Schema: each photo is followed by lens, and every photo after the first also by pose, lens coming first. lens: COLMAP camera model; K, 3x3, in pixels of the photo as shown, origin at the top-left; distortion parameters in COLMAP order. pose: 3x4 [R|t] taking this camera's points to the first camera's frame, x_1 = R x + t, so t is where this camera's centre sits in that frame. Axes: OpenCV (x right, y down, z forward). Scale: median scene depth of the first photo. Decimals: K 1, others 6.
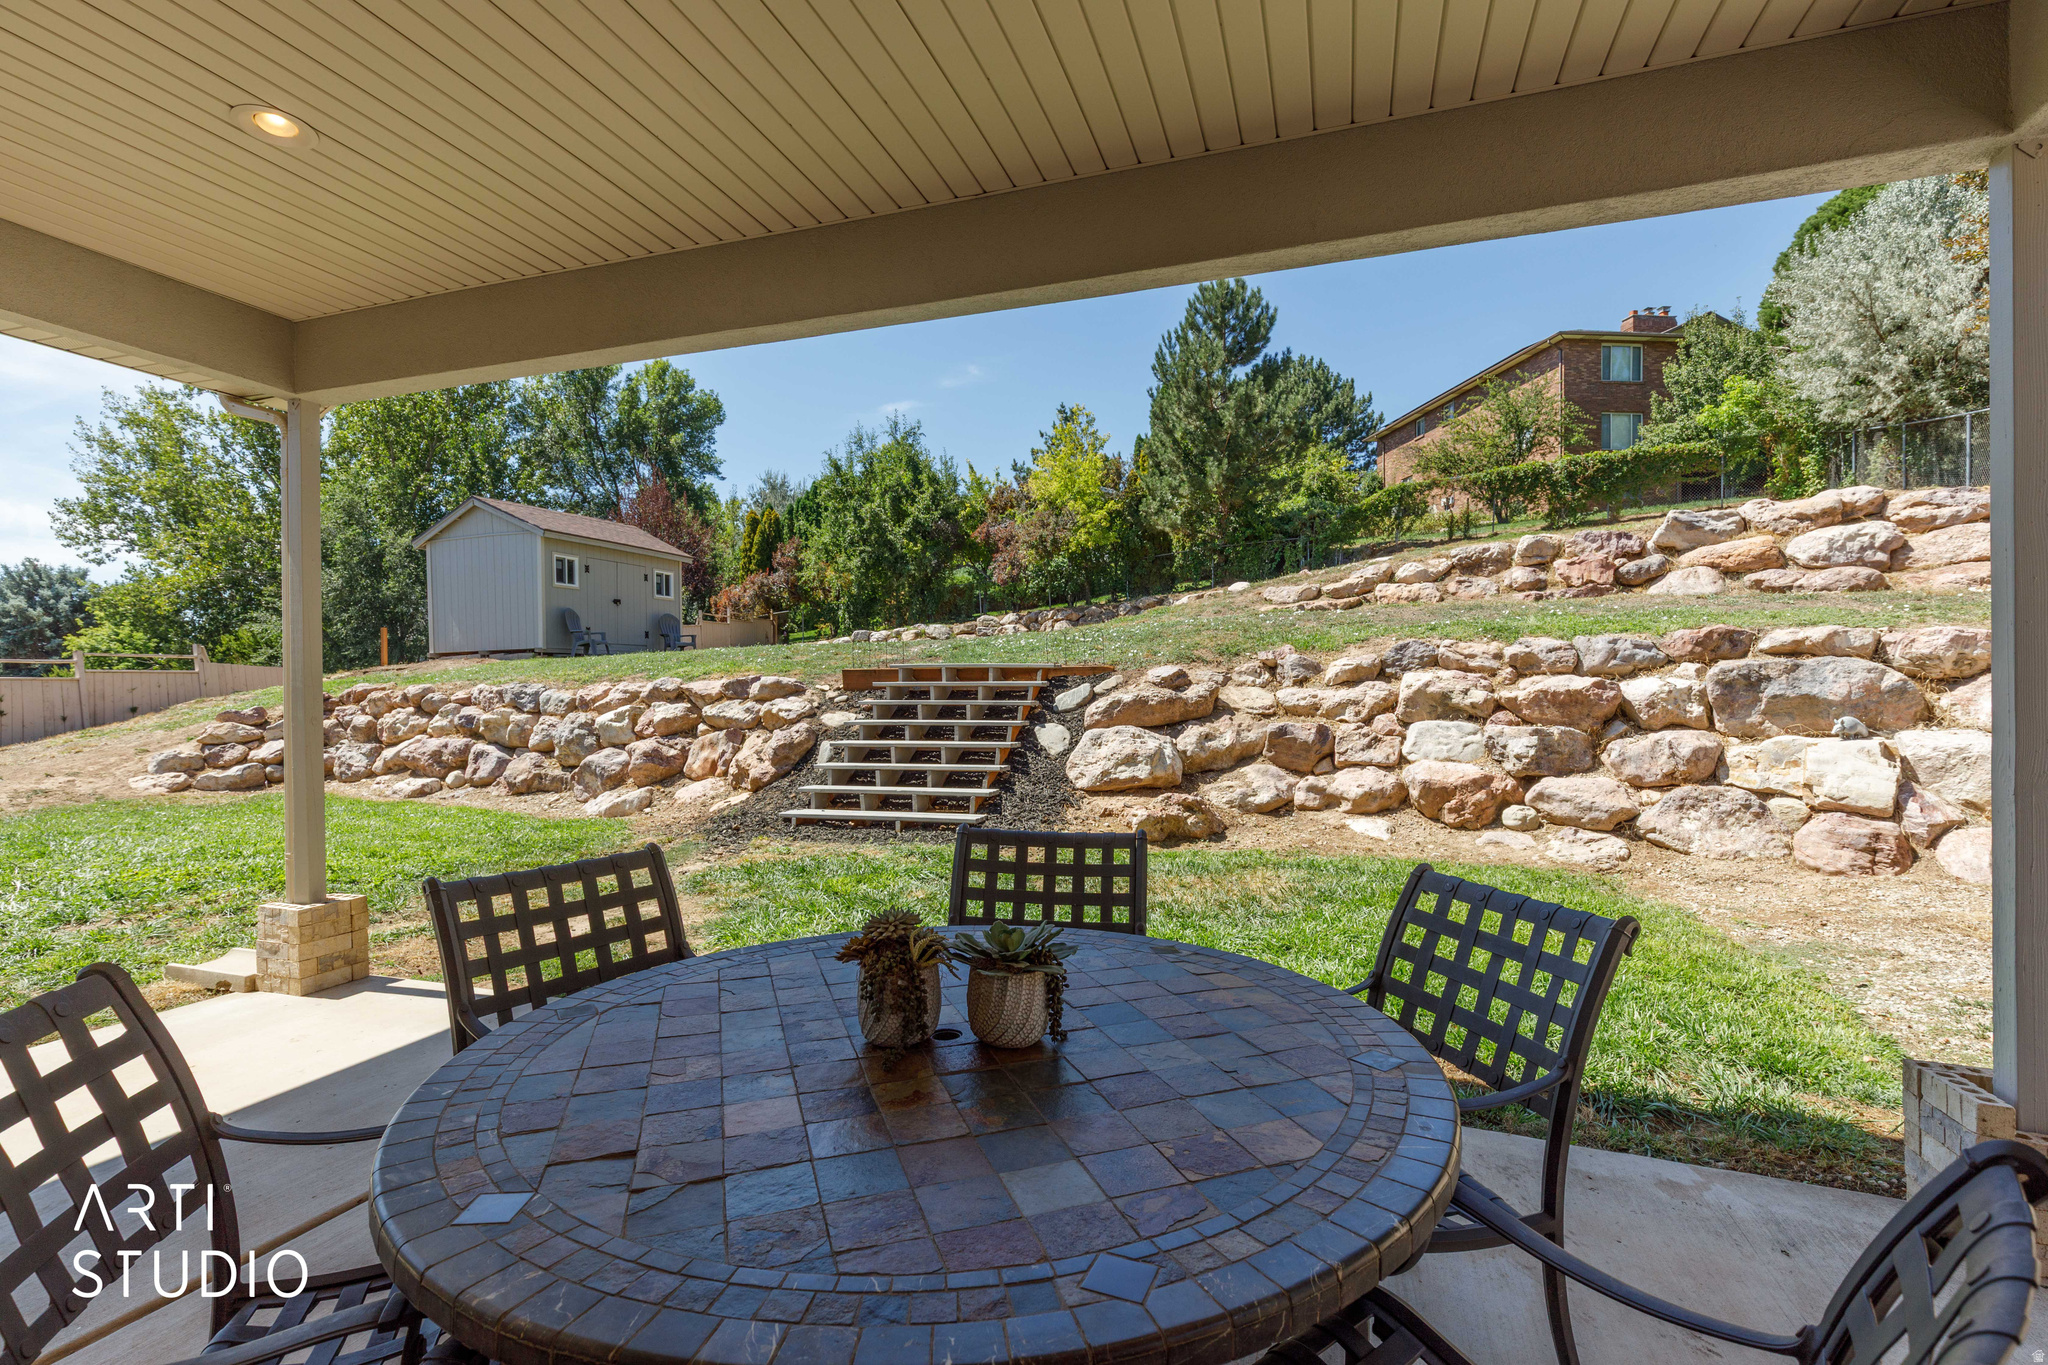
lens RADIAL K [[1016.8, 0, 1030.9], [0, 1016.8, 730.2], [0, 0, 1]] dist [-0.003445, -0.000632]
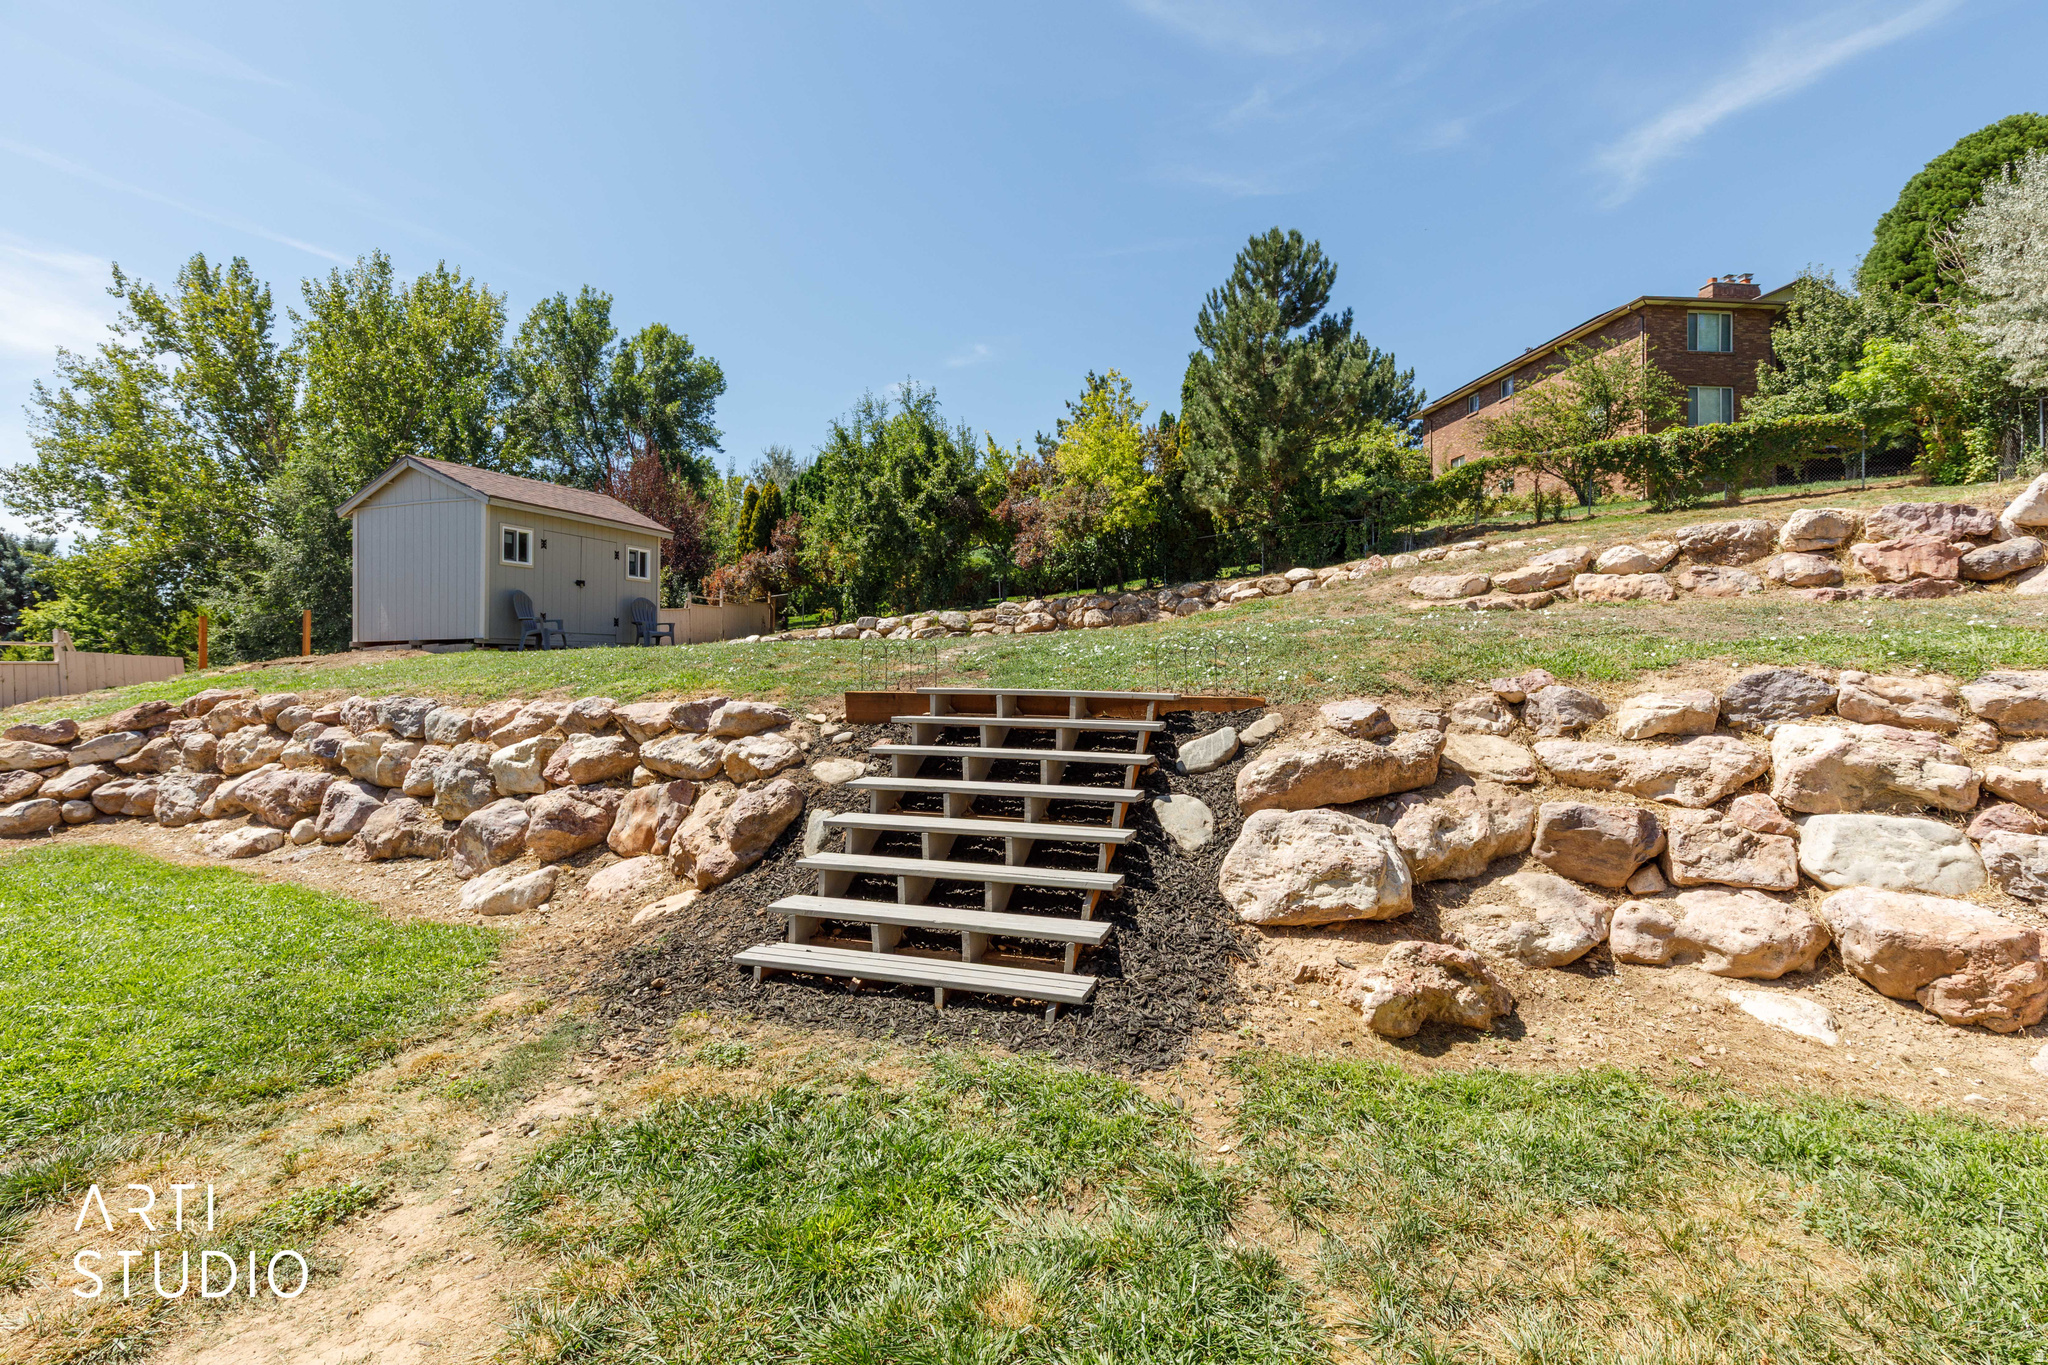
lens RADIAL K [[1034.9, 0, 1024.0], [0, 1034.9, 682.5], [0, 0, 1]] dist [0.001327, 0.000106]
pose [[0.999845, 0.012949, -0.011941, -0.022164], [-0.013320, 0.999414, -0.031538, -0.017420], [0.011525, 0.031692, 0.999431, 0.118155]]
